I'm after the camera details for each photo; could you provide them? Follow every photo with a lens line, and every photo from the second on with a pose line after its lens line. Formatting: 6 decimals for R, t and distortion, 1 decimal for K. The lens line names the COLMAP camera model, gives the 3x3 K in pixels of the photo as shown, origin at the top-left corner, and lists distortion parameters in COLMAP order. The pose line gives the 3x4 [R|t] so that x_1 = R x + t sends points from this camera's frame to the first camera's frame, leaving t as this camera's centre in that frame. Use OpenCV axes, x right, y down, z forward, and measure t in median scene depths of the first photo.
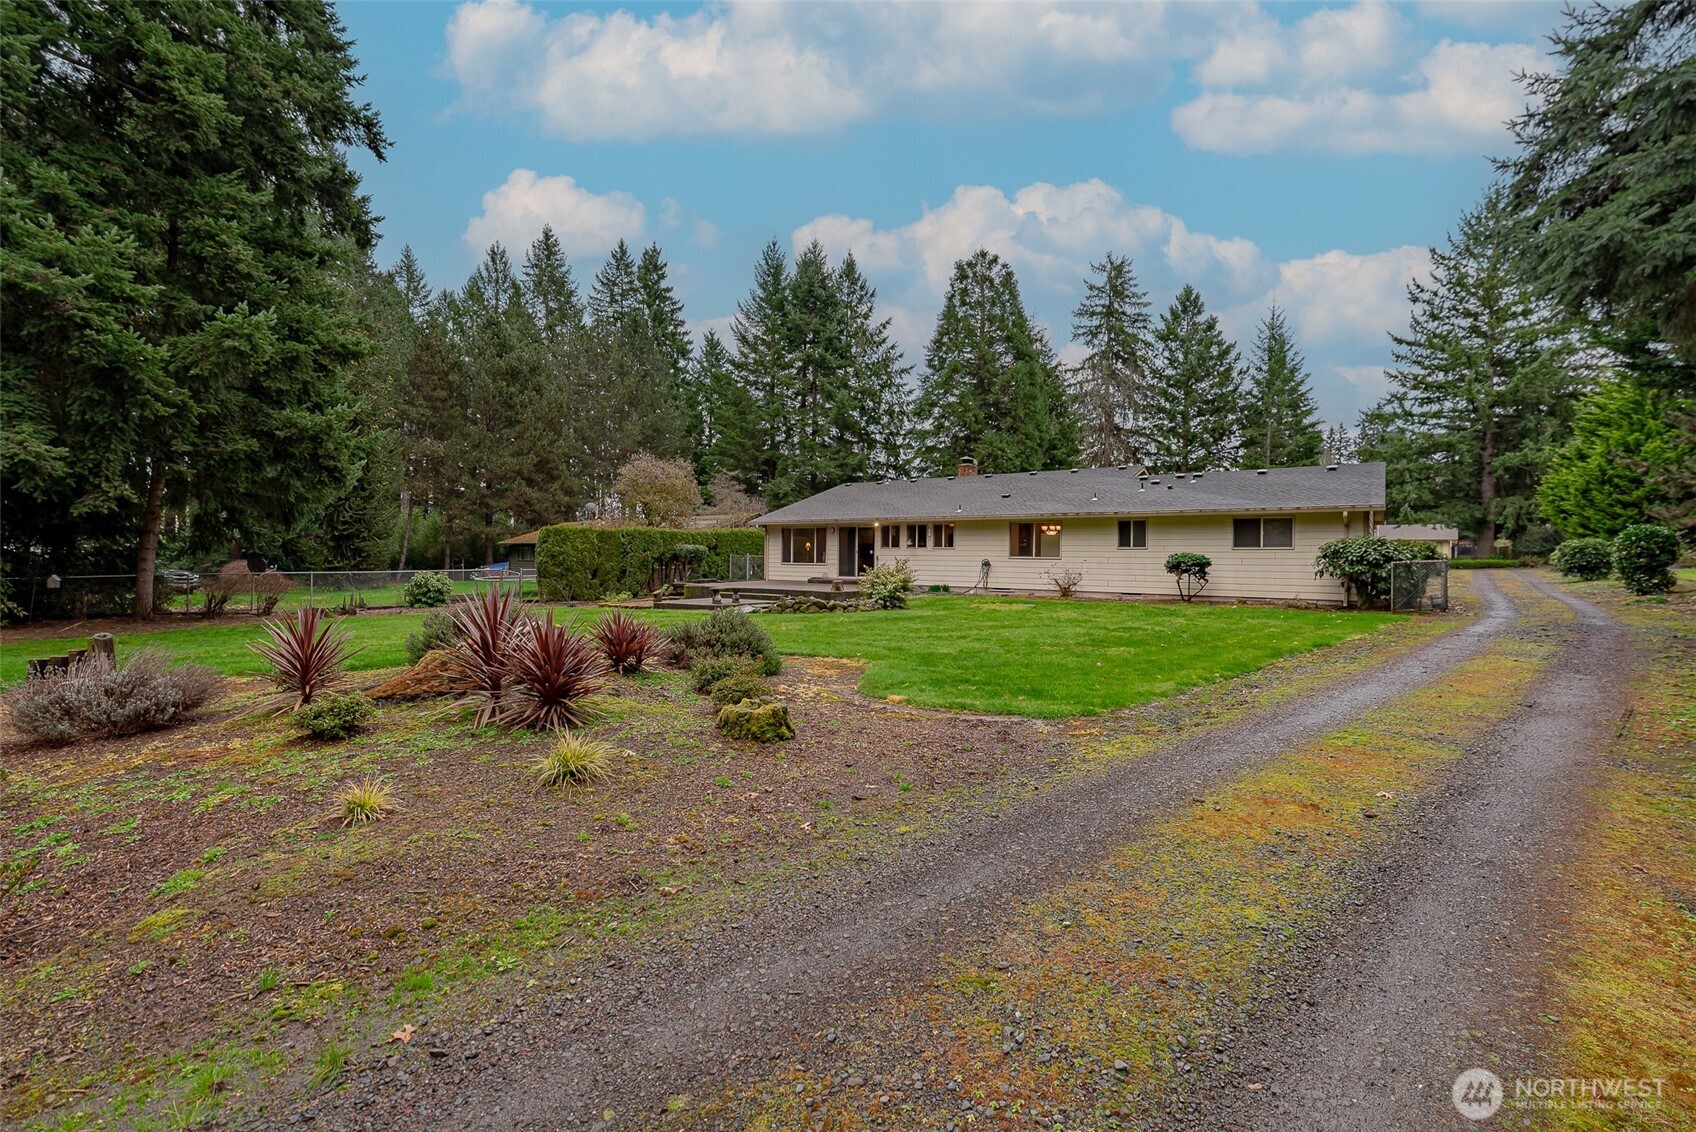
lens RADIAL K [[736.6, 0, 852.0], [0, 736.6, 561.9], [0, 0, 1]] dist [0.002818, 0.000204]
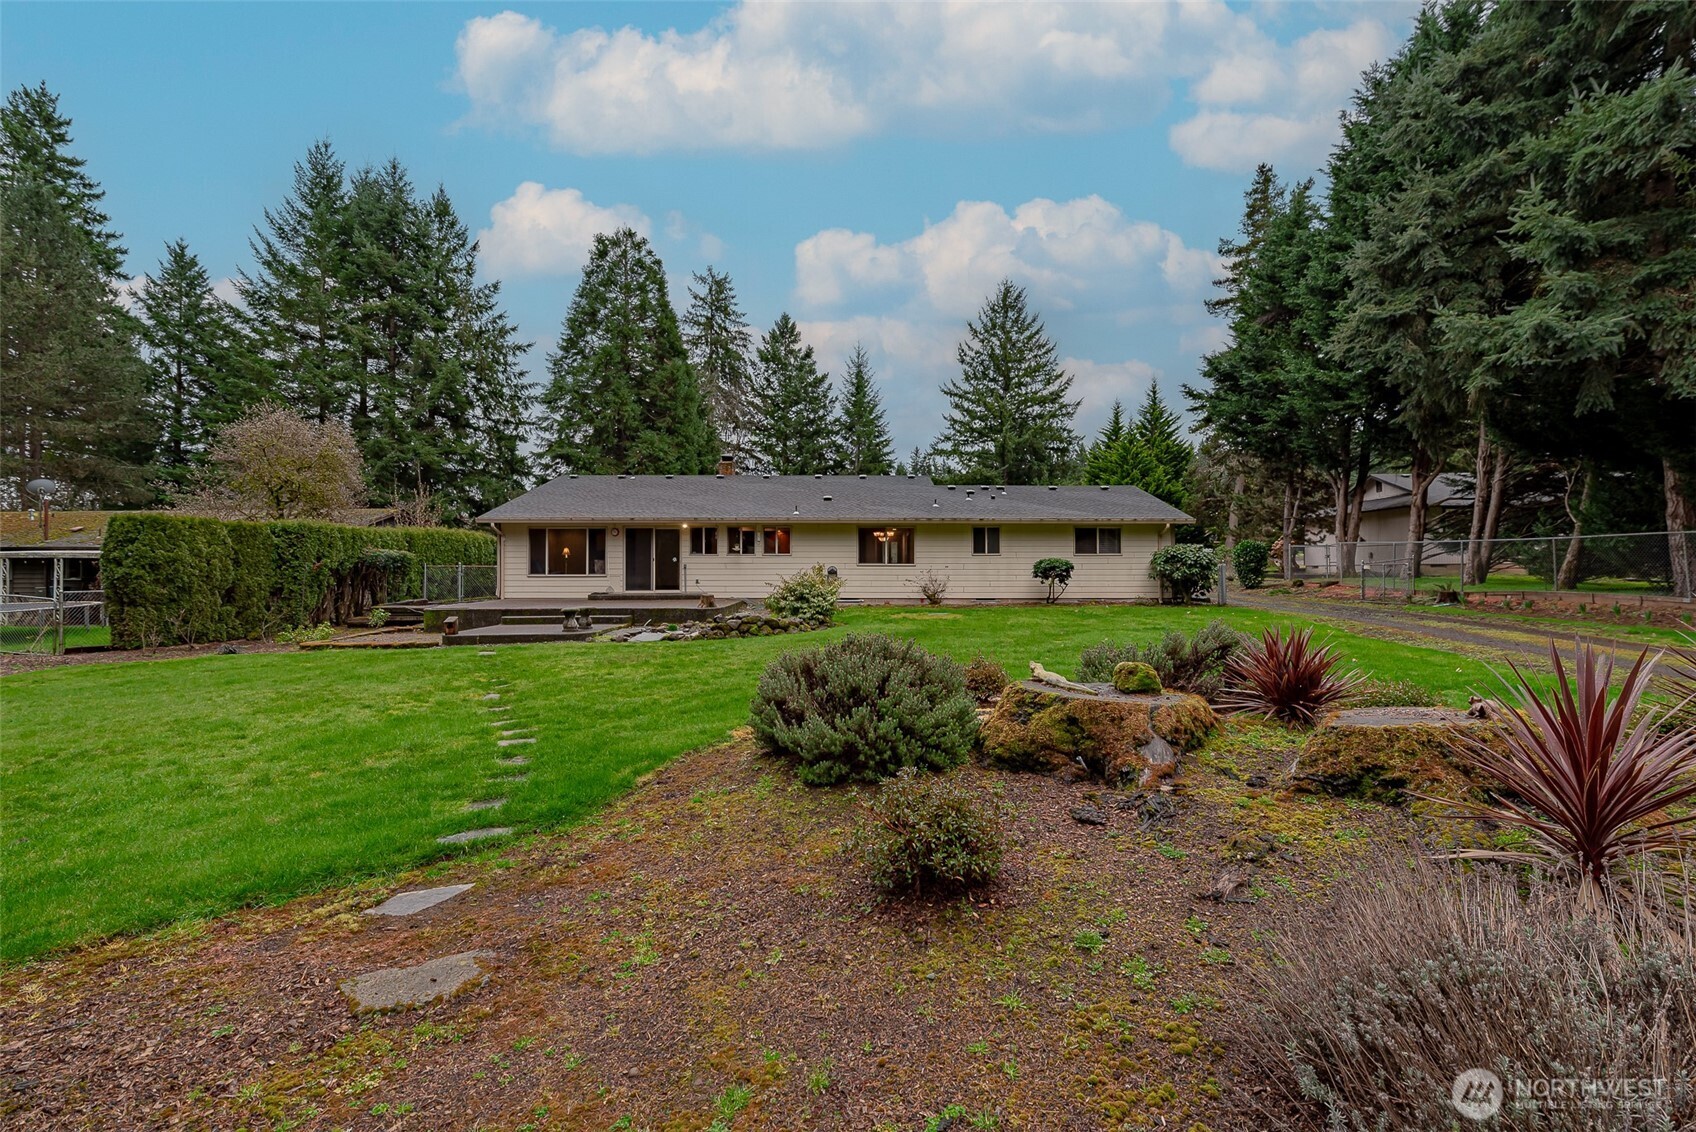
lens RADIAL K [[746.2, 0, 856.8], [0, 746.2, 568.1], [0, 0, 1]] dist [0.000861, 0.000288]
pose [[0.802538, -0.005804, 0.596573, -0.219281], [0.012110, 0.999905, -0.006564, 0.002744], [-0.596478, 0.012492, 0.802532, 0.156172]]
